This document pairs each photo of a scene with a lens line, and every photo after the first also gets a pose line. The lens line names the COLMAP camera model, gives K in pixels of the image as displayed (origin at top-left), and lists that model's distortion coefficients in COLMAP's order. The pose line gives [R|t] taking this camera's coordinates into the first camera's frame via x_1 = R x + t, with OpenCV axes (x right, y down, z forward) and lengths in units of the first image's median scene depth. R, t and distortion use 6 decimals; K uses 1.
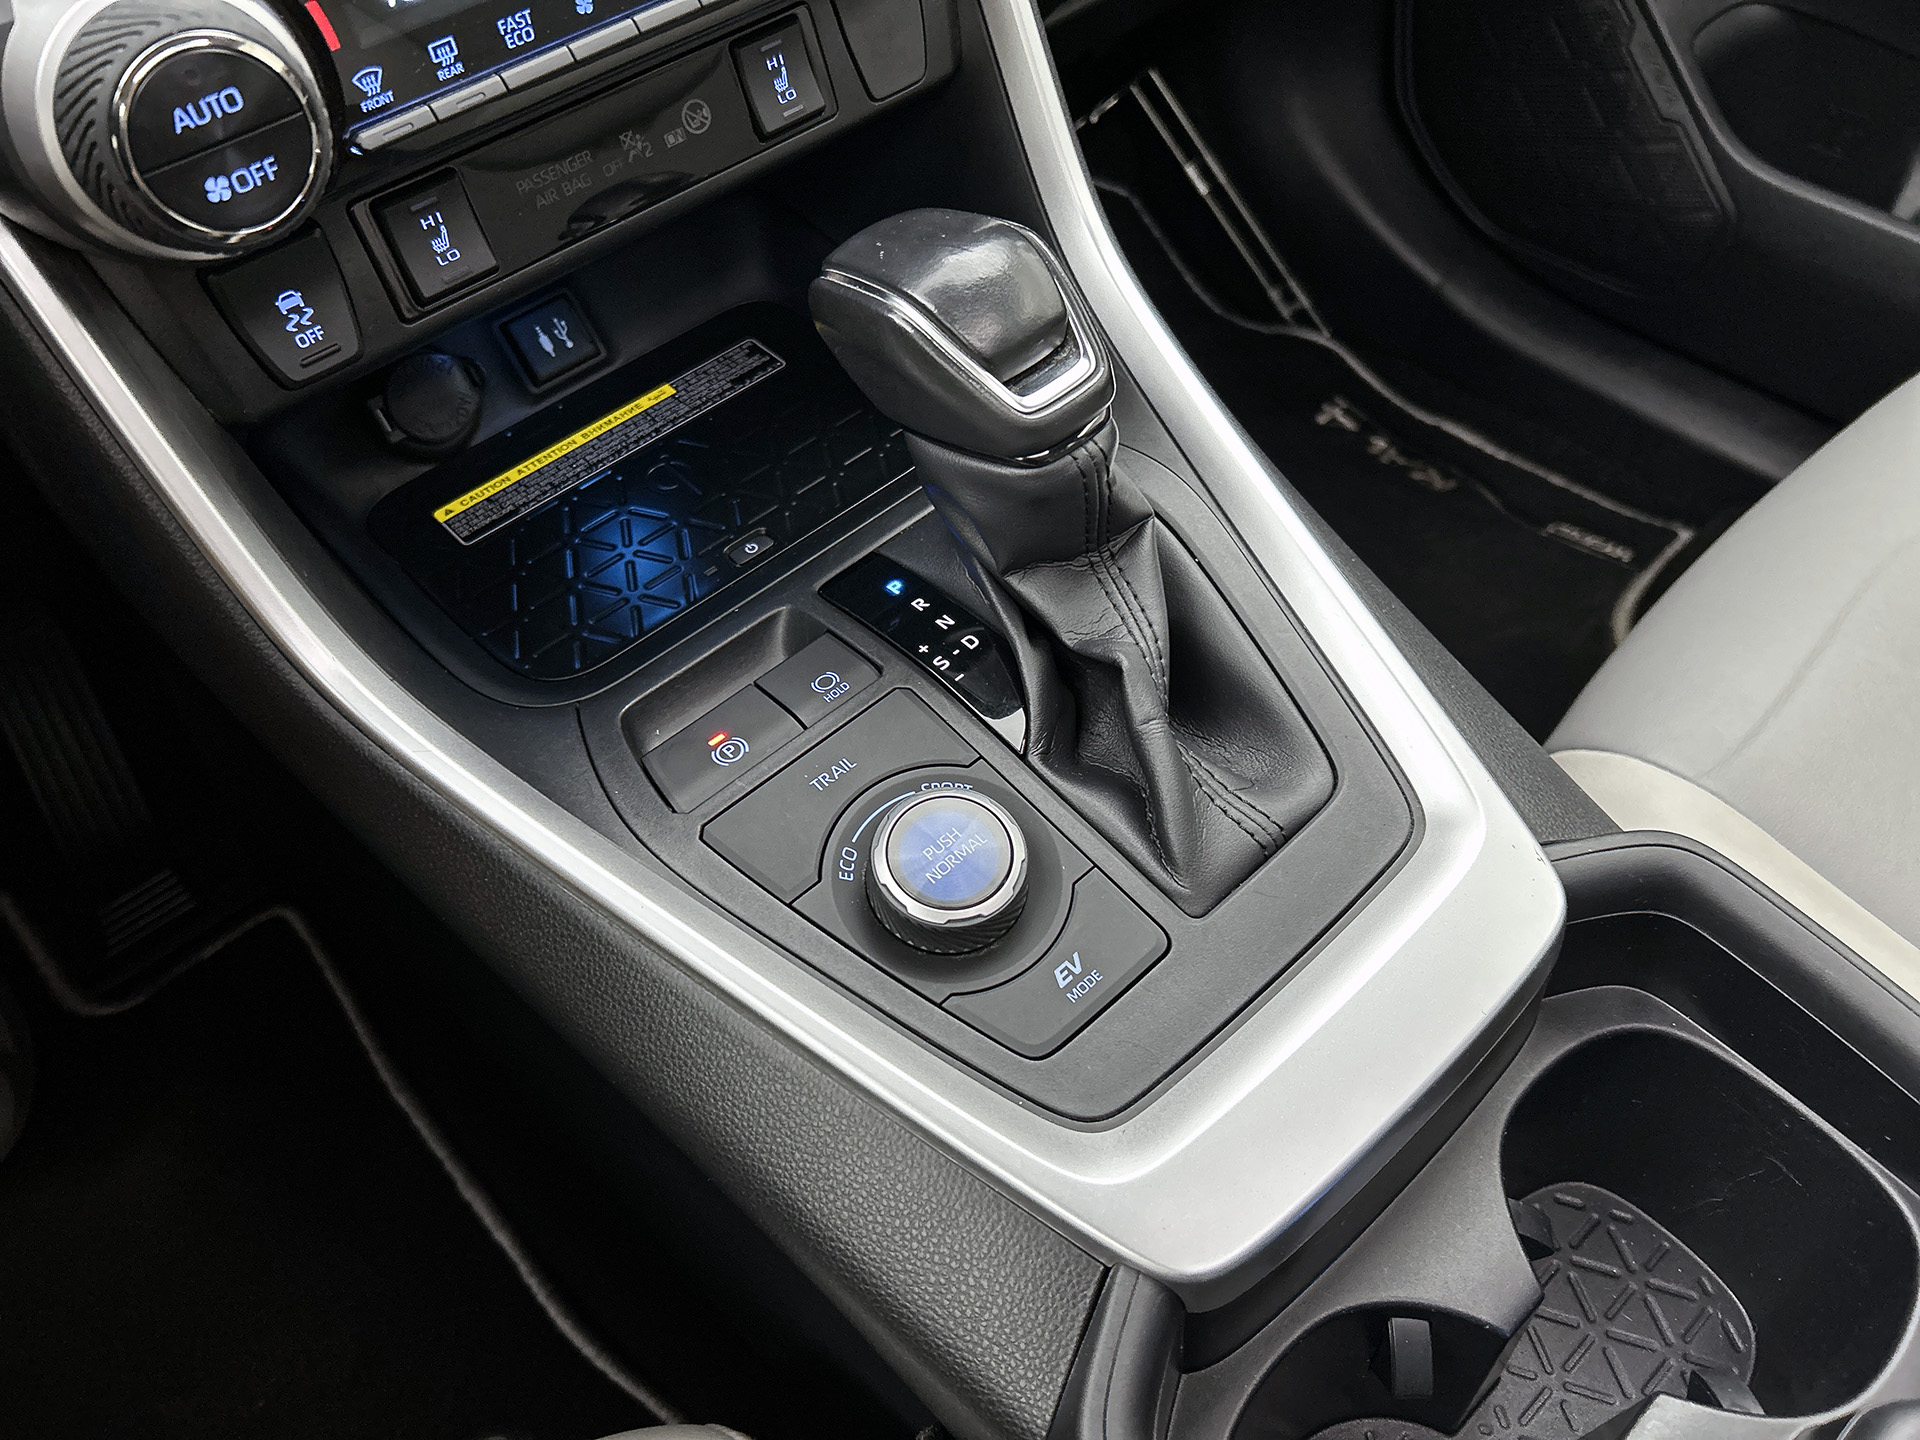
lens RADIAL K [[1450.6, 0, 950.0], [0, 1450.6, 715.7], [0, 0, 1]] dist [0.041971, -0.055761]
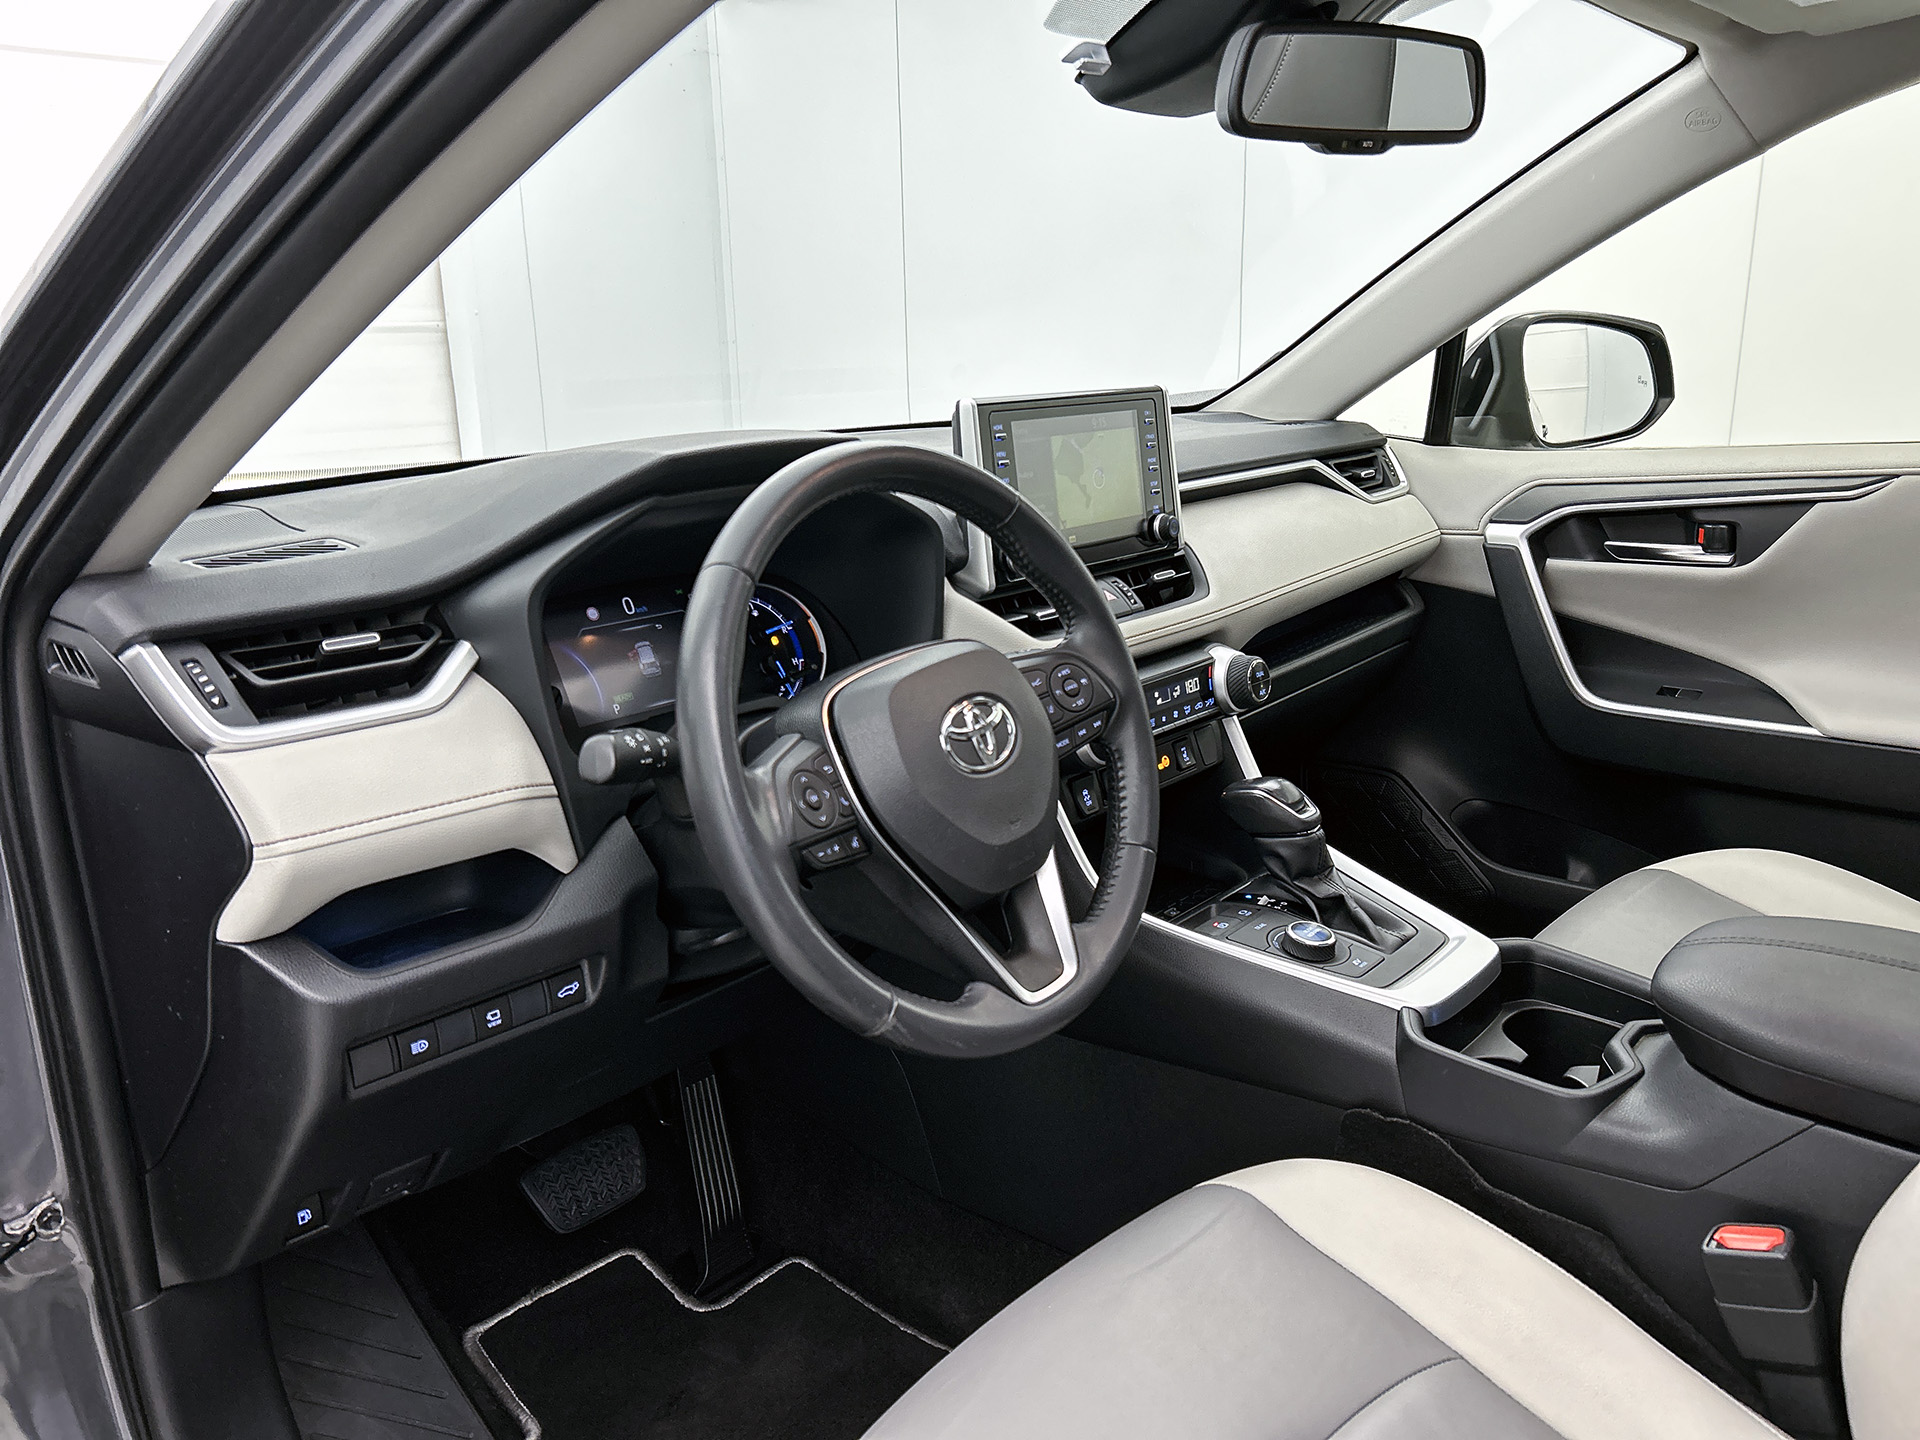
lens RADIAL K [[1450.6, 0, 946.3], [0, 1450.6, 733.9], [0, 0, 1]] dist [0.041971, -0.055761]
pose [[0.992756, -0.007510, 0.119913, -0.983075], [0.076587, 0.808550, -0.583422, 1.292078], [-0.092574, 0.588379, 0.803268, -1.466699]]
